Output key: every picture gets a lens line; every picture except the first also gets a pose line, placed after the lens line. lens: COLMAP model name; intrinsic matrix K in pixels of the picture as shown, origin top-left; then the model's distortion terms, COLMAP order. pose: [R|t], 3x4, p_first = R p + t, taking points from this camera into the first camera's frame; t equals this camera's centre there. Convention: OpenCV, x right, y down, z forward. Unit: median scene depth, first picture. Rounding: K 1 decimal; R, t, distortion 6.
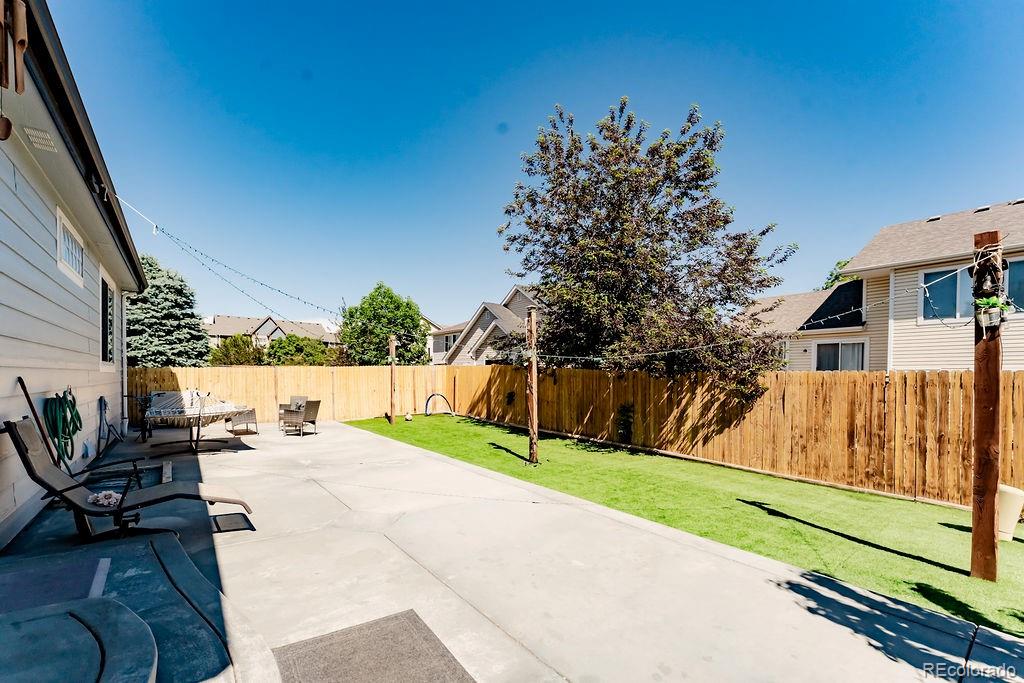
lens RADIAL K [[427.2, 0, 458.9], [0, 427.2, 383.0], [0, 0, 1]] dist [0.000625, 0.000039]
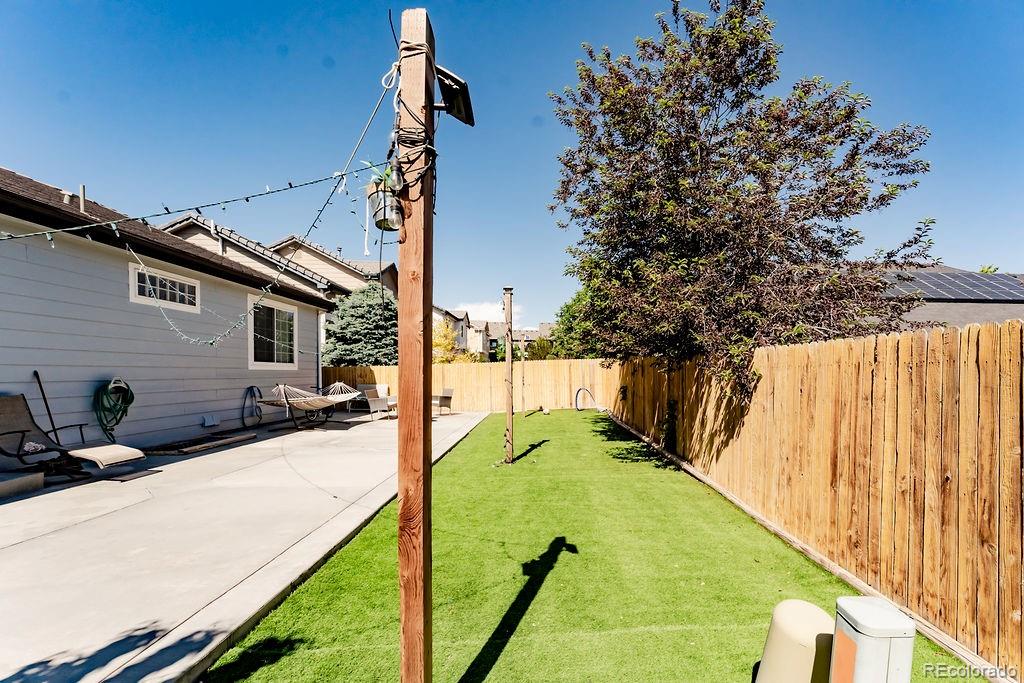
lens RADIAL K [[415.7, 0, 549.0], [0, 415.7, 384.0], [0, 0, 1]] dist [0.000363, -0.000006]
pose [[0.853811, 0.000655, -0.520582, 0.444174], [0.003959, 0.999962, 0.007751, 0.010077], [0.520567, -0.008679, 0.853776, 0.192600]]
